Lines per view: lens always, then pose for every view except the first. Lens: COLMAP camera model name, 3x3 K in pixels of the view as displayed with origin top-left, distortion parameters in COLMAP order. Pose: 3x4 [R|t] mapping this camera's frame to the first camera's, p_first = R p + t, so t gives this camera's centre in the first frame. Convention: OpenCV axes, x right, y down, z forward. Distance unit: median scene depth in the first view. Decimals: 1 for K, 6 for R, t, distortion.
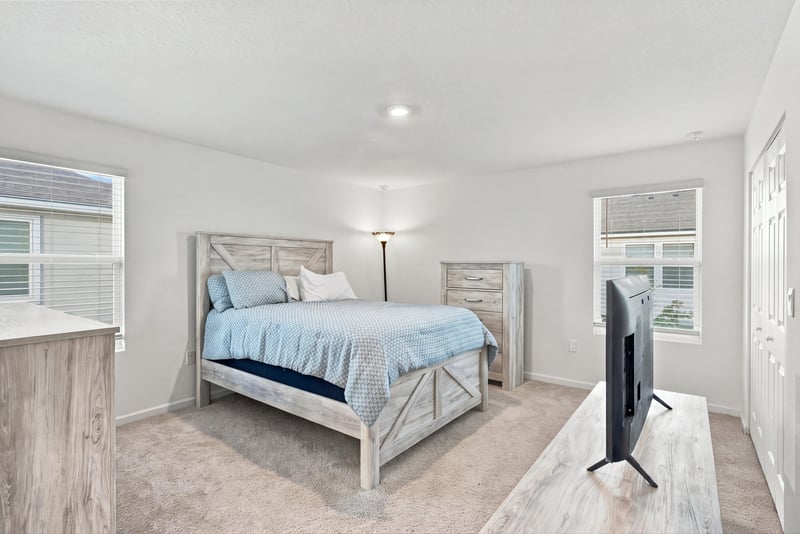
lens RADIAL K [[388.7, 0, 402.4], [0, 388.7, 265.9], [0, 0, 1]] dist [-0.000644, -0.000507]
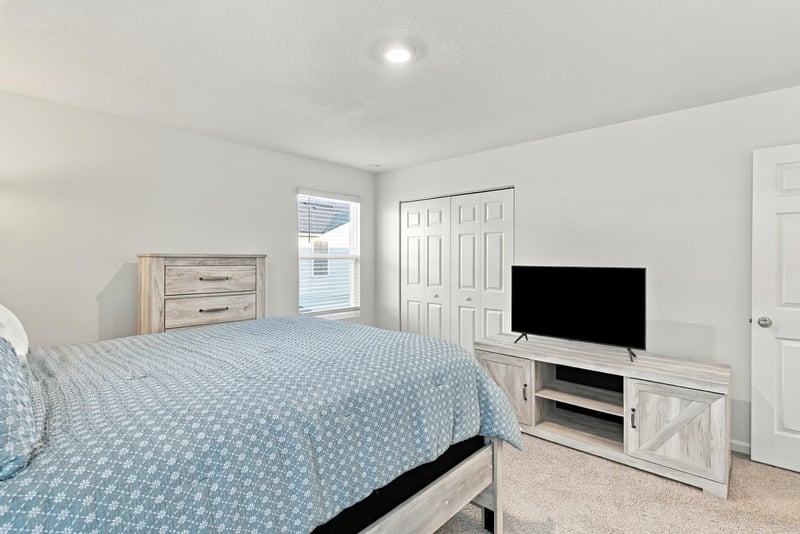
lens RADIAL K [[388.7, 0, 402.4], [0, 388.7, 265.9], [0, 0, 1]] dist [-0.000644, -0.000507]
pose [[0.086265, -0.018666, 0.996097, -0.498196], [0.002905, 0.999825, 0.018485, -0.002611], [-0.996268, 0.001299, 0.086304, 0.621777]]
